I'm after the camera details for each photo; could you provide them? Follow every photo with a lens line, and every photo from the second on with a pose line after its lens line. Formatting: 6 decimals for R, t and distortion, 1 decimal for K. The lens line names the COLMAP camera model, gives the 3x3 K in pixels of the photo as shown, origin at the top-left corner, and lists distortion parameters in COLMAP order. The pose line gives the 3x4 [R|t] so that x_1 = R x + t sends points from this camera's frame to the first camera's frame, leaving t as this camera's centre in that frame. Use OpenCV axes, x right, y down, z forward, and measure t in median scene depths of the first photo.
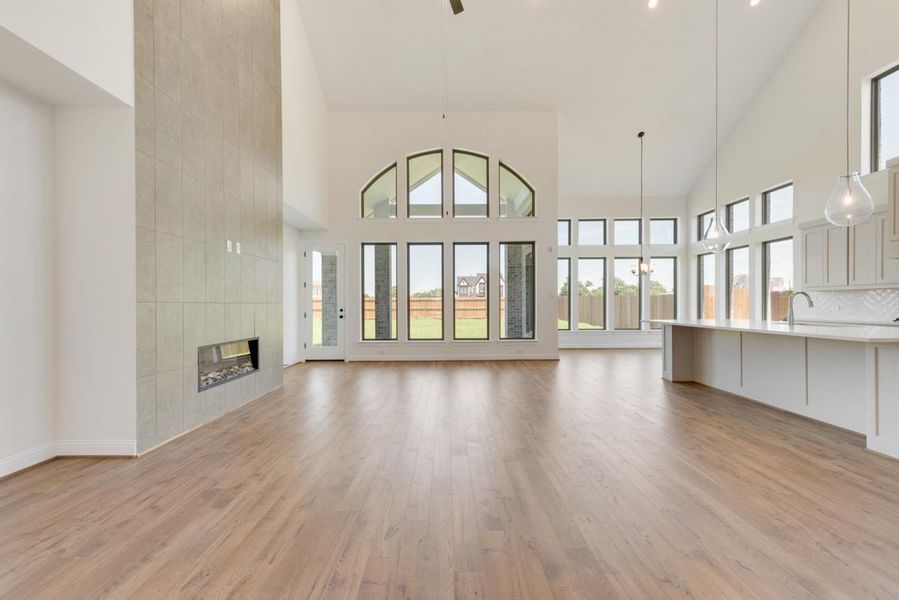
lens RADIAL K [[360.4, 0, 450.8], [0, 360.4, 305.3], [0, 0, 1]] dist [0.011006, -0.000155]
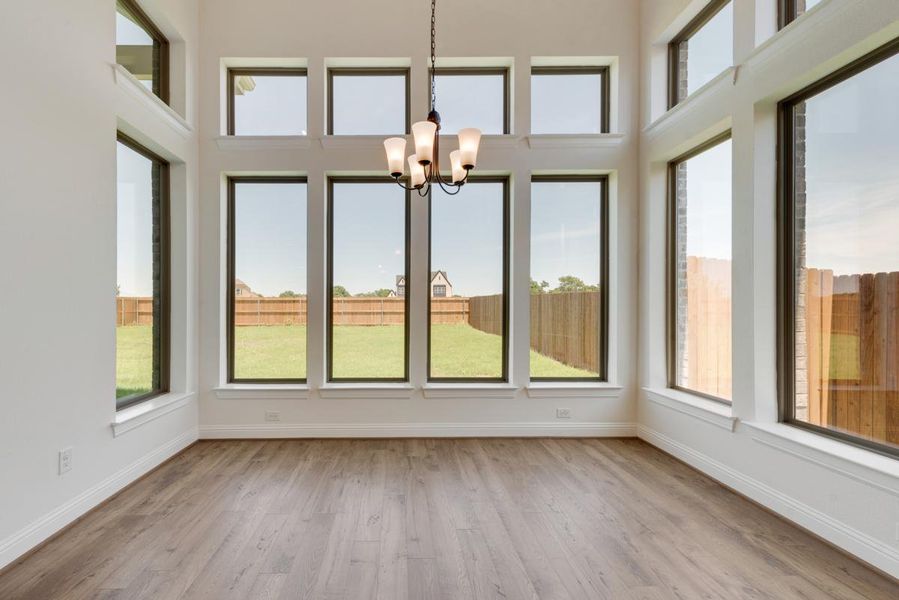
lens RADIAL K [[366.2, 0, 420.6], [0, 366.2, 305.1], [0, 0, 1]] dist [0.014787, 0.000006]
pose [[0.999961, 0.004006, -0.007809, 0.456133], [-0.004053, 0.999973, -0.006060, -0.004987], [0.007785, 0.006091, 0.999951, 0.657308]]
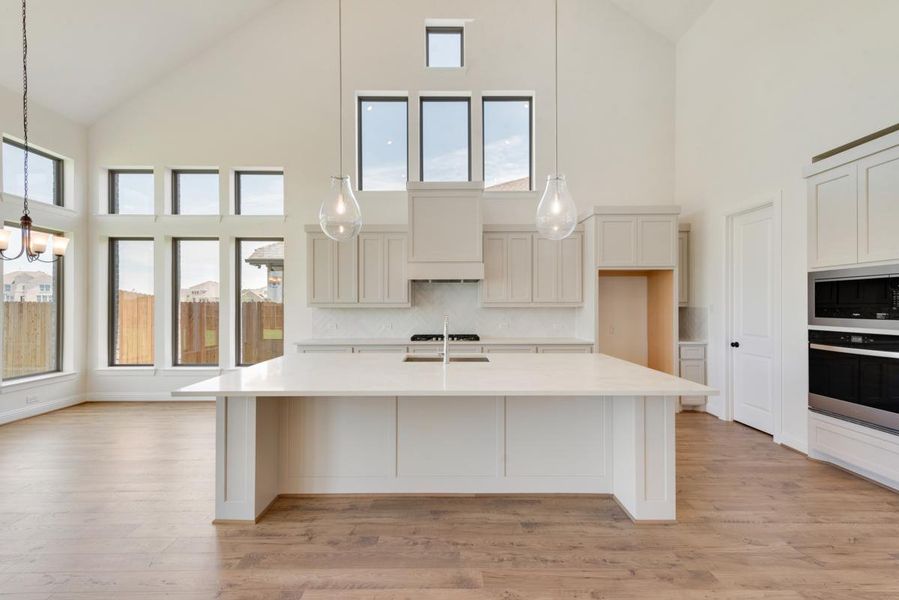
lens RADIAL K [[360.4, 0, 450.8], [0, 360.4, 305.3], [0, 0, 1]] dist [0.011006, -0.000155]
pose [[0.014930, 0.005097, 0.999876, 0.104758], [0.003952, 0.999979, -0.005156, -0.025153], [-0.999881, 0.004028, 0.014909, 0.441080]]
